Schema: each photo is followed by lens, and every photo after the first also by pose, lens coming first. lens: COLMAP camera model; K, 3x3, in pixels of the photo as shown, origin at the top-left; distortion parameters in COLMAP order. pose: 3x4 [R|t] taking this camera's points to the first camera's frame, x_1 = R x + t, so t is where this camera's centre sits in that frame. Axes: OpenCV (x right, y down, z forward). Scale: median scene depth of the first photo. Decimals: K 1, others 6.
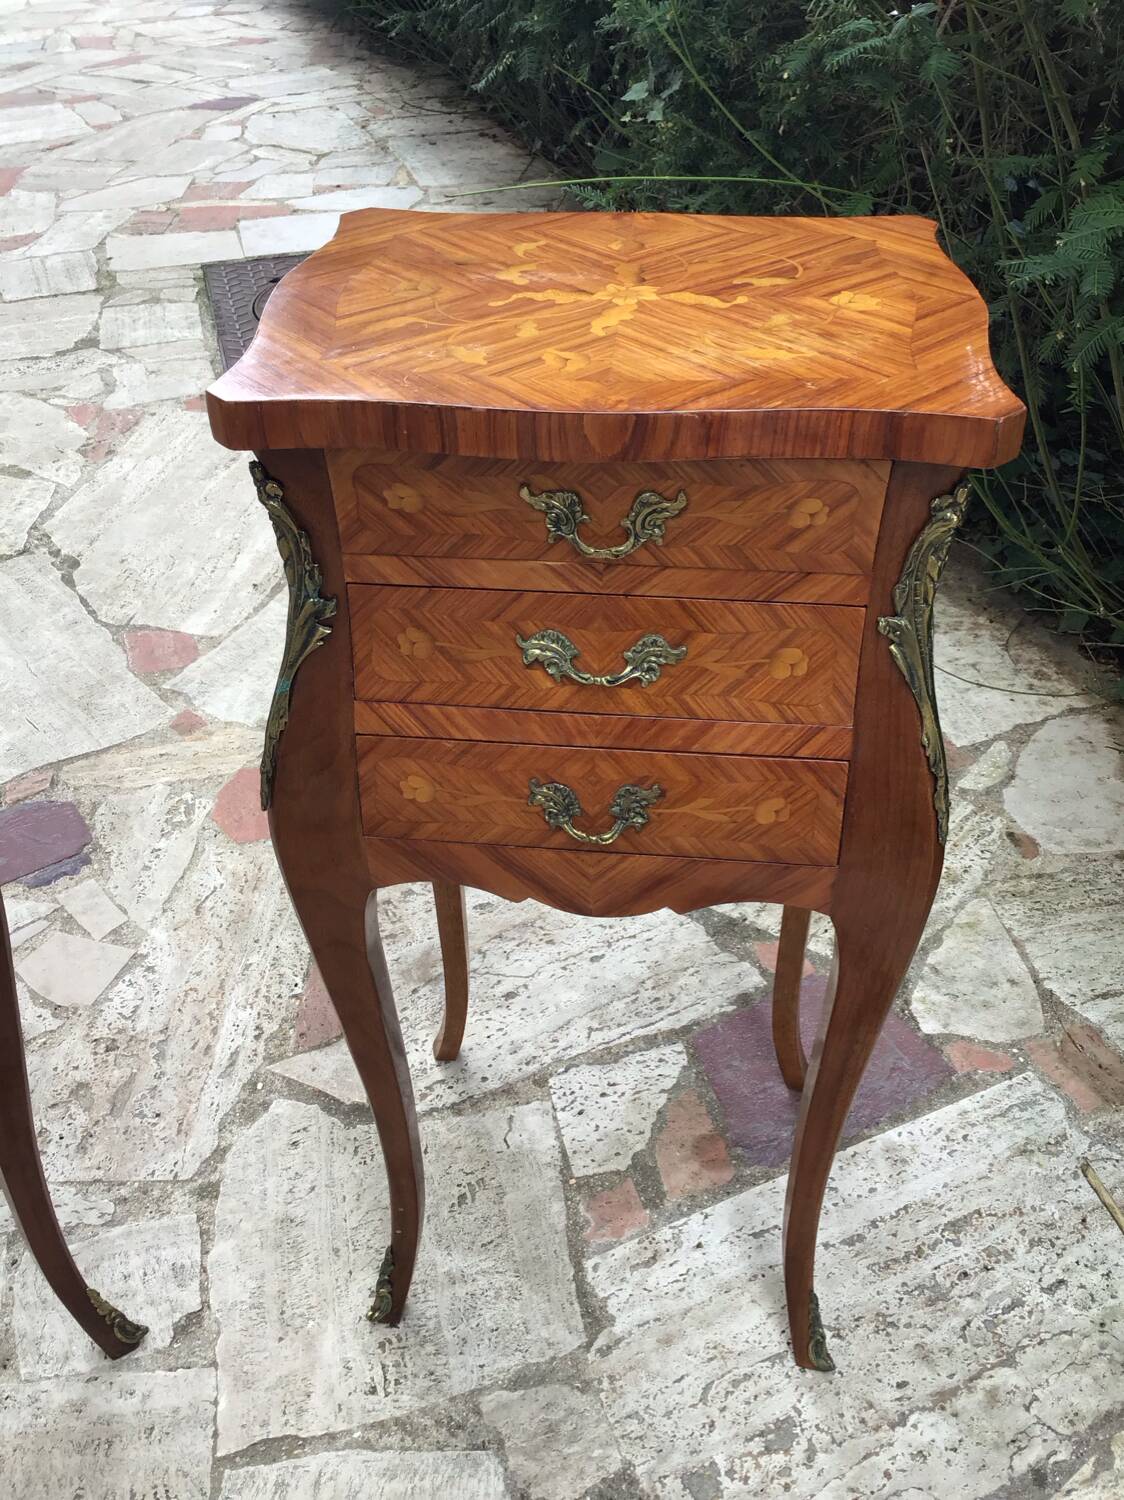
lens RADIAL K [[1360.7, 0, 582.1], [0, 1360.7, 749.5], [0, 0, 1]] dist [0.018248, 0.000000]
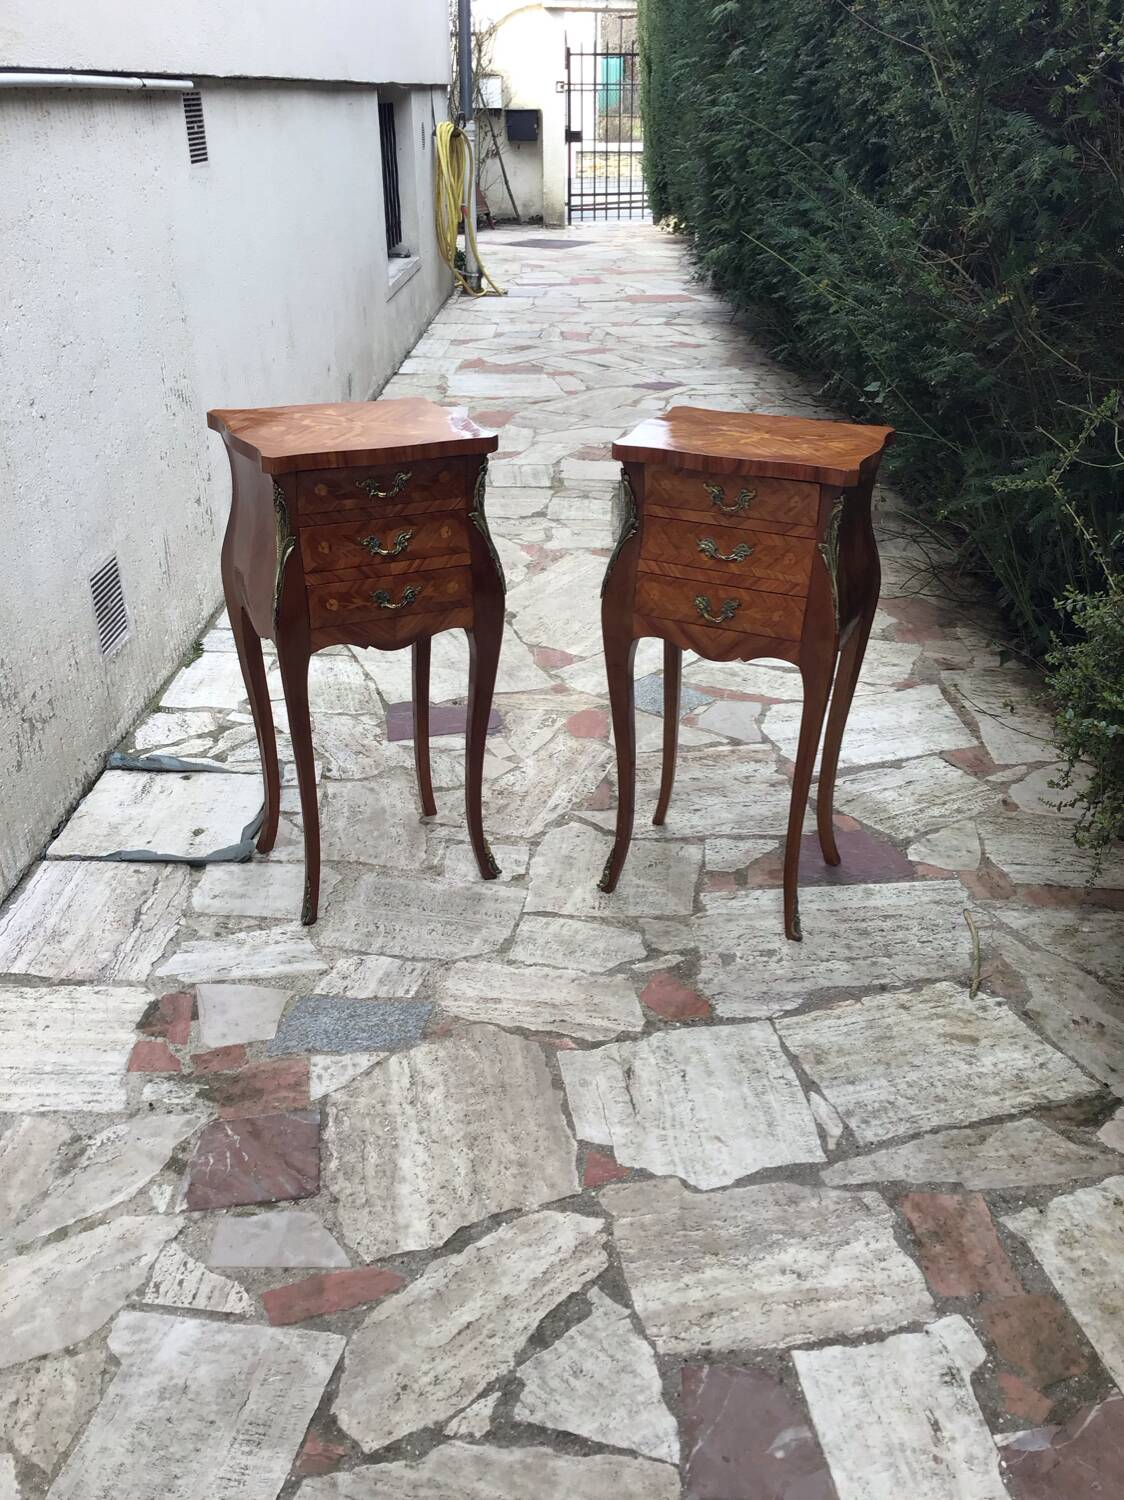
lens RADIAL K [[1360.7, 0, 572.0], [0, 1360.7, 734.6], [0, 0, 1]] dist [0.018248, 0.000000]
pose [[0.951501, 0.154885, -0.265814, 0.299855], [-0.205716, 0.962766, -0.175391, 0.496658], [0.228751, 0.221566, 0.947935, -0.973832]]
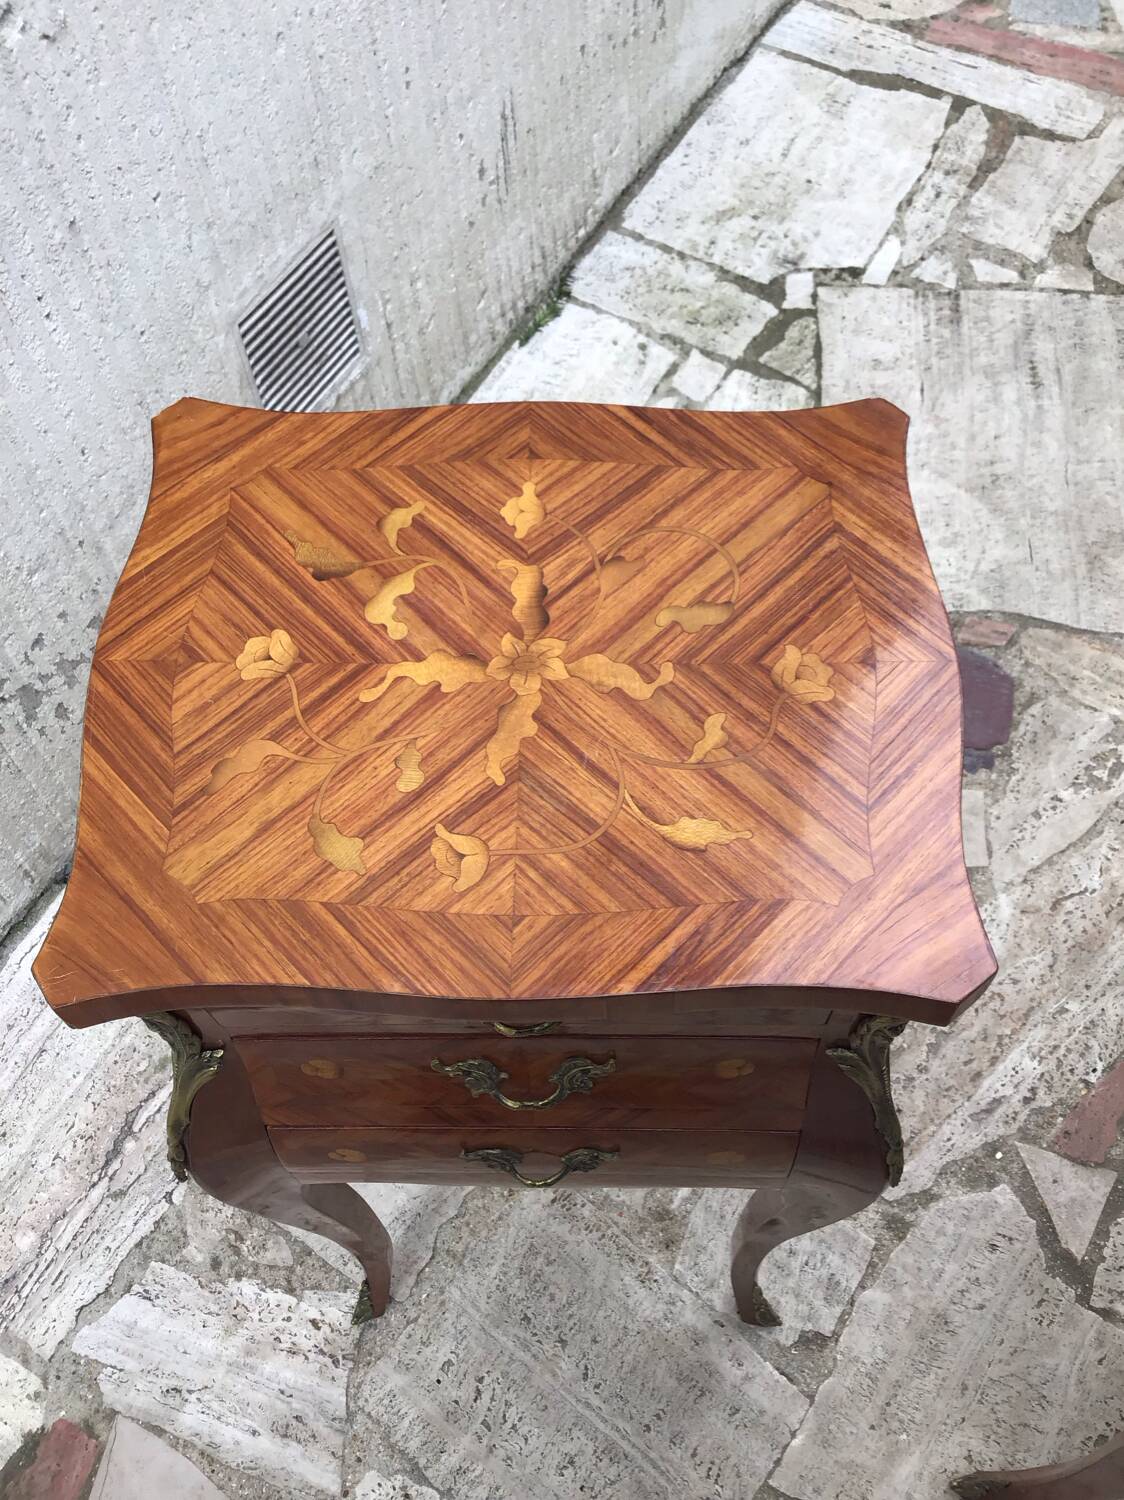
lens RADIAL K [[1360.7, 0, 551.0], [0, 1360.7, 741.1], [0, 0, 1]] dist [0.018248, 0.000000]
pose [[0.680205, 0.617381, -0.395173, -0.258145], [-0.417574, 0.769434, 0.483325, -0.318100], [0.602455, -0.163746, 0.781175, 0.113163]]
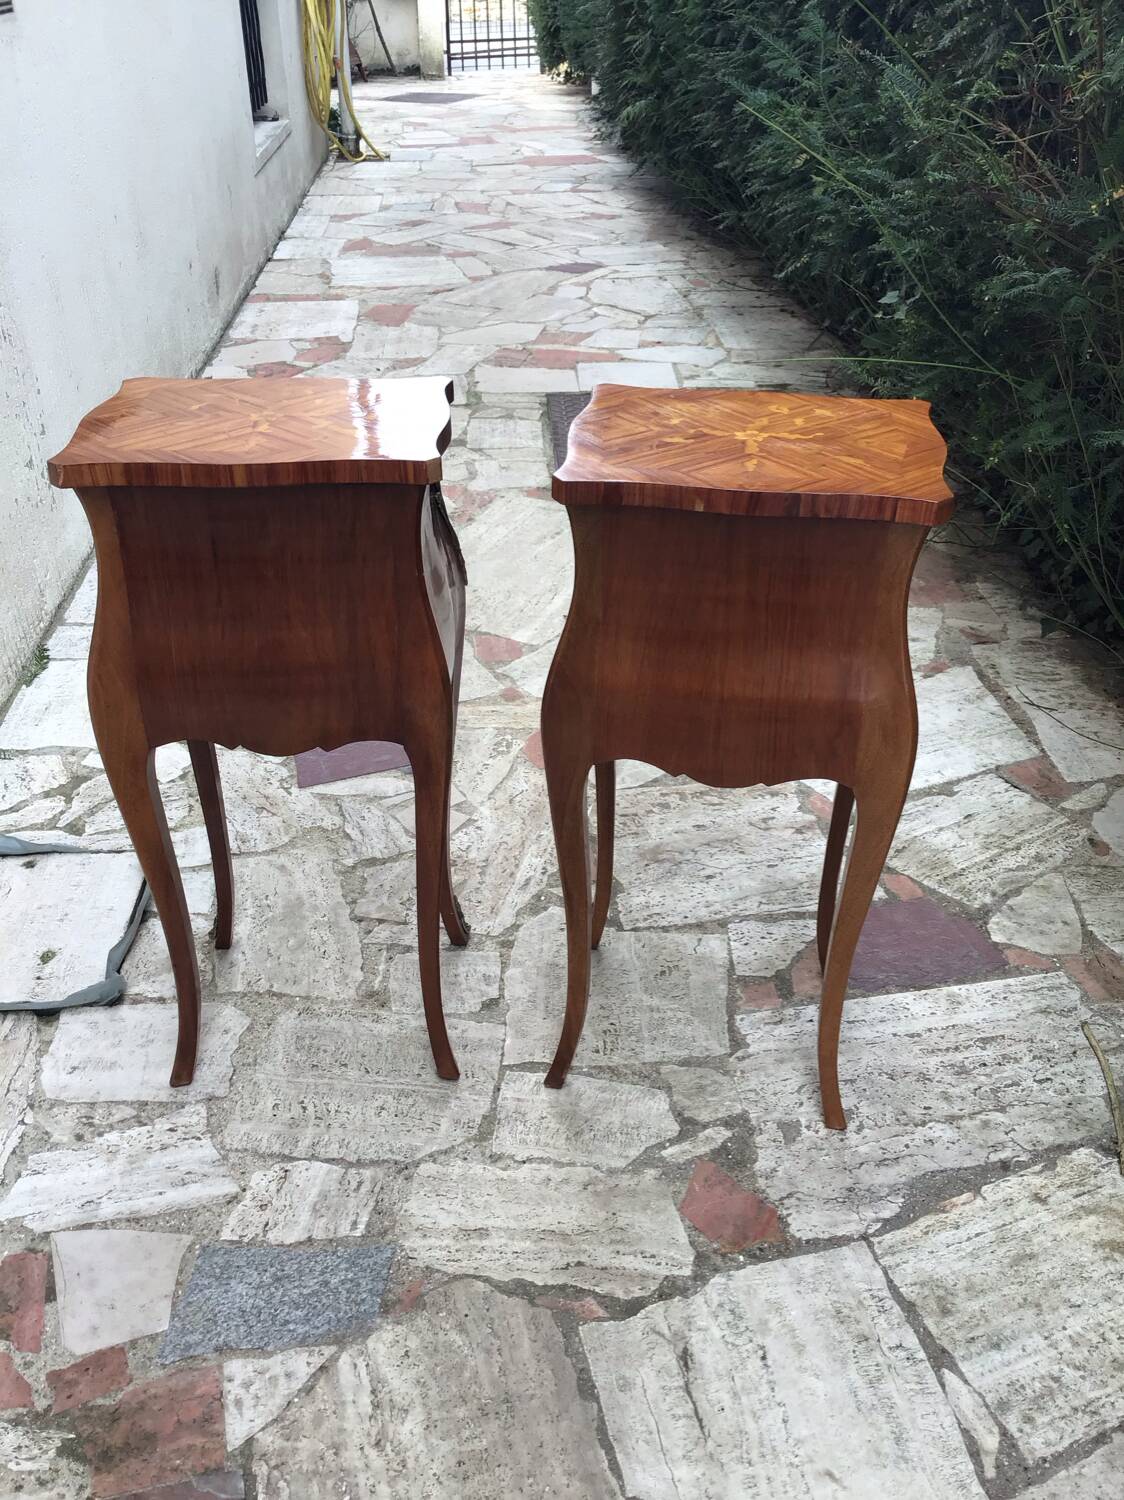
lens RADIAL K [[1360.7, 0, 570.7], [0, 1360.7, 749.1], [0, 0, 1]] dist [0.018248, 0.000000]
pose [[0.973936, 0.135305, -0.182048, 0.054605], [-0.153325, 0.984179, -0.088792, 0.218682], [0.167154, 0.114390, 0.979272, -0.543838]]
